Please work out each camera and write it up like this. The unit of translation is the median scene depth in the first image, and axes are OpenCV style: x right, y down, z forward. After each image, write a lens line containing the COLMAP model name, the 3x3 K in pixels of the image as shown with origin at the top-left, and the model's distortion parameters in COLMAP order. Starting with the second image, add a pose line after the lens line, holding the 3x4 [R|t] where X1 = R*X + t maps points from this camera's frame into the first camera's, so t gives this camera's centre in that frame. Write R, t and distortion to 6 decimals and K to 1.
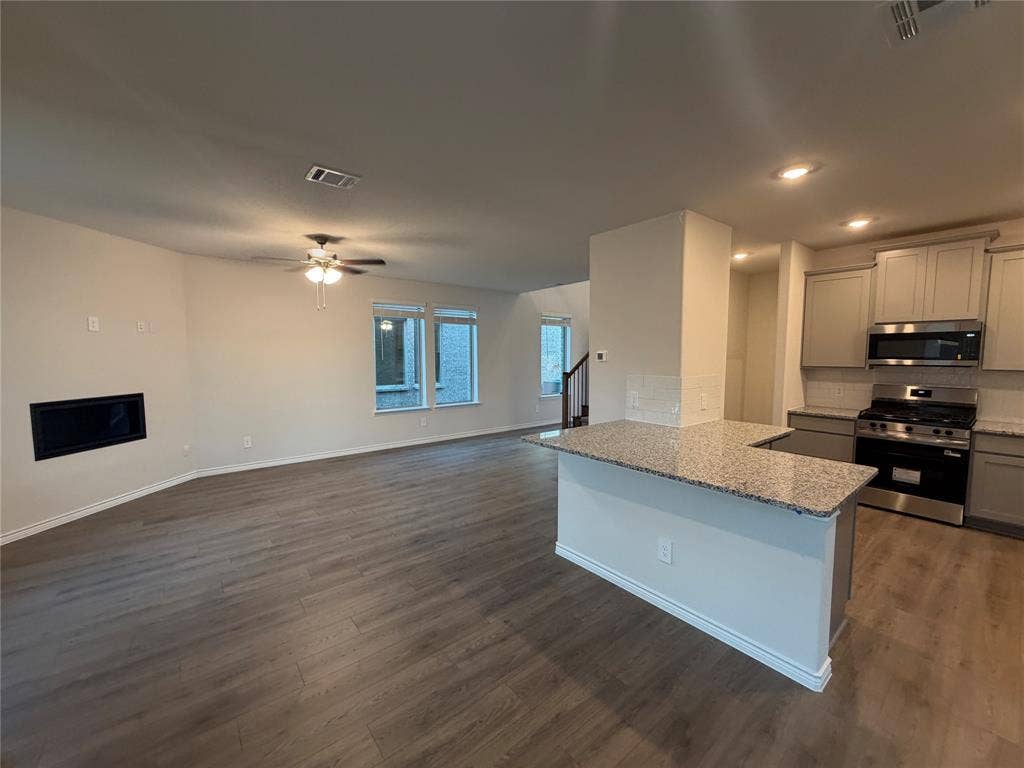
lens RADIAL K [[407.7, 0, 509.1], [0, 407.7, 385.2], [0, 0, 1]] dist [-0.000836, 0.000401]
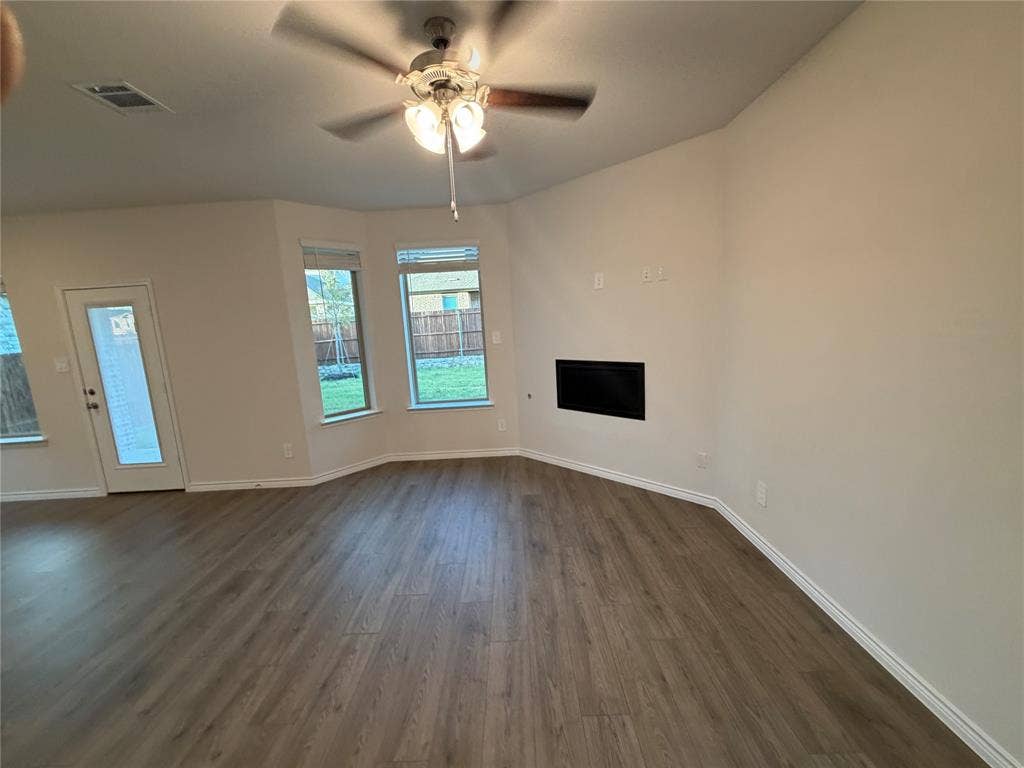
lens RADIAL K [[407.7, 0, 509.1], [0, 407.7, 385.2], [0, 0, 1]] dist [-0.000836, 0.000401]
pose [[-0.627860, 0.162080, -0.761263, -0.165319], [-0.003190, 0.977533, 0.210757, -0.121070], [0.778320, 0.134754, -0.613237, 1.516703]]
